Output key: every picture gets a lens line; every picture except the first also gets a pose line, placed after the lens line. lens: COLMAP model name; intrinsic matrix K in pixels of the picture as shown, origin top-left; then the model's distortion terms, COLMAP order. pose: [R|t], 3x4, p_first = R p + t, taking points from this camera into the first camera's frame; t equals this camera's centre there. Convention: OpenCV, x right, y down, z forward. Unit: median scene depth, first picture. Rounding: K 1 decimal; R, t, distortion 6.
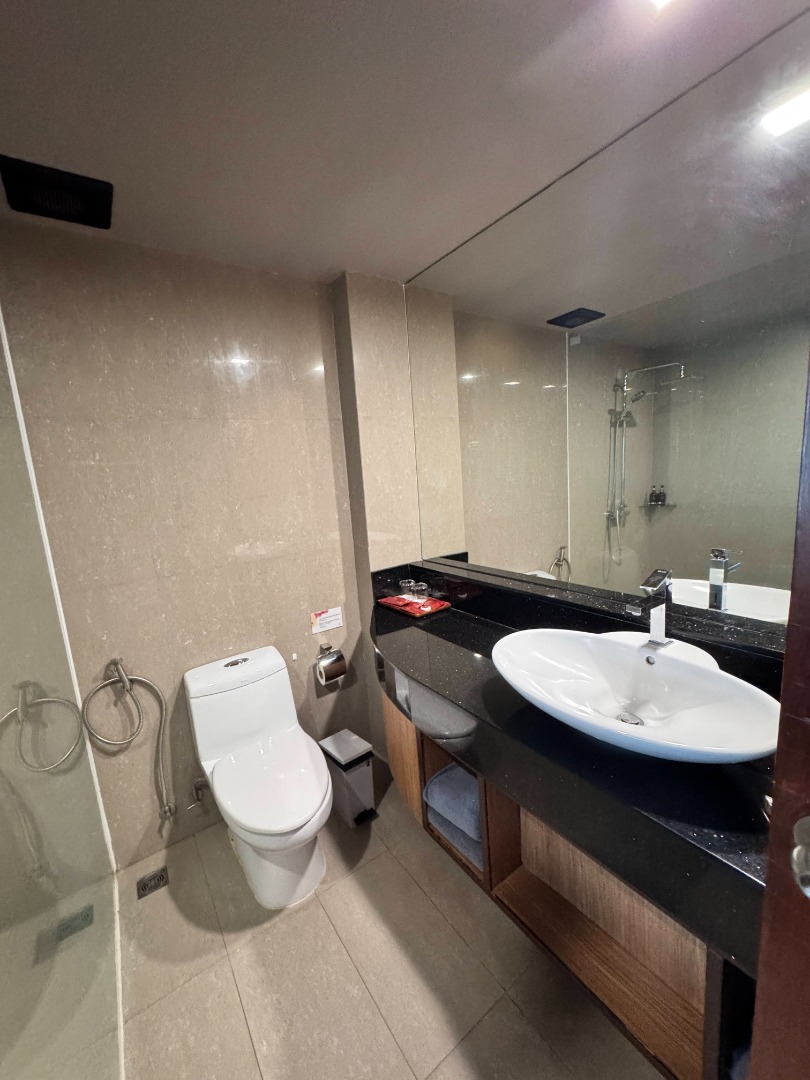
lens RADIAL K [[432.1, 0, 404.4], [0, 432.1, 542.0], [0, 0, 1]] dist [0.000573, 0.000367]
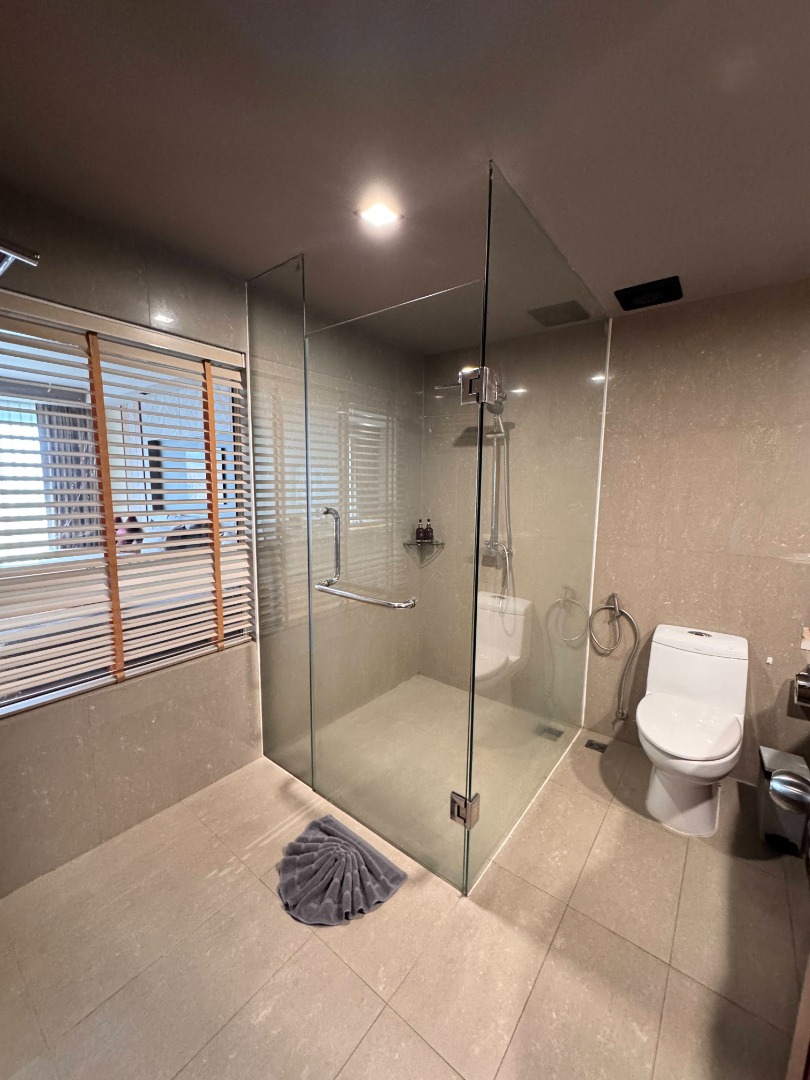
lens RADIAL K [[432.1, 0, 402.0], [0, 432.1, 543.0], [0, 0, 1]] dist [0.000573, 0.000367]
pose [[0.289571, 0.205462, -0.934844, 0.467798], [-0.186239, 0.970117, 0.155526, 0.006182], [0.938863, 0.129069, 0.319183, -0.186811]]
